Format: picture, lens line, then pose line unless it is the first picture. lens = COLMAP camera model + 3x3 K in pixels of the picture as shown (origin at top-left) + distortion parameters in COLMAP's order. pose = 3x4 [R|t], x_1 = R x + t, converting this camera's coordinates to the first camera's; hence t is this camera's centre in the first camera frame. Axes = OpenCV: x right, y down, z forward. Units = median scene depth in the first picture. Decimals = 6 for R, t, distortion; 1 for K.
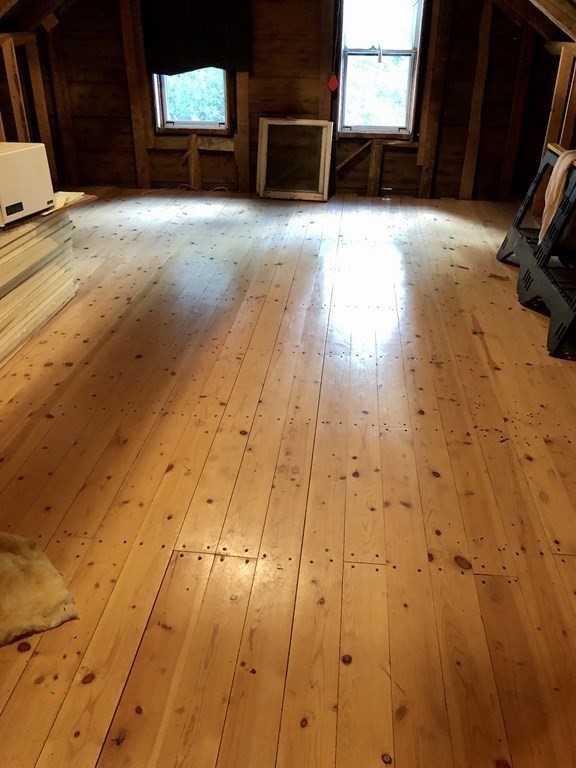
lens RADIAL K [[634.0, 0, 287.6], [0, 634.0, 387.4], [0, 0, 1]] dist [0.026781, -0.017599]
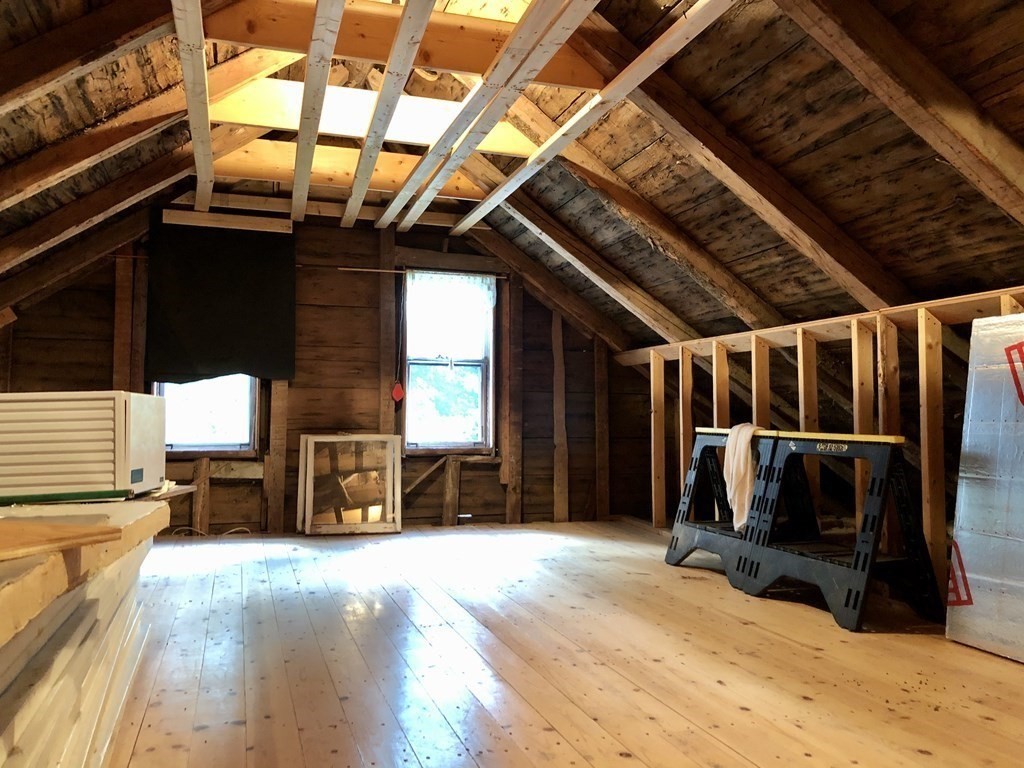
lens RADIAL K [[845.4, 0, 510.2], [0, 845.4, 386.3], [0, 0, 1]] dist [0.026781, -0.017599]
pose [[0.919351, 0.005550, 0.393400, -0.214877], [0.197979, 0.857557, -0.474764, 0.057759], [-0.339998, 0.514360, 0.787296, 0.089071]]
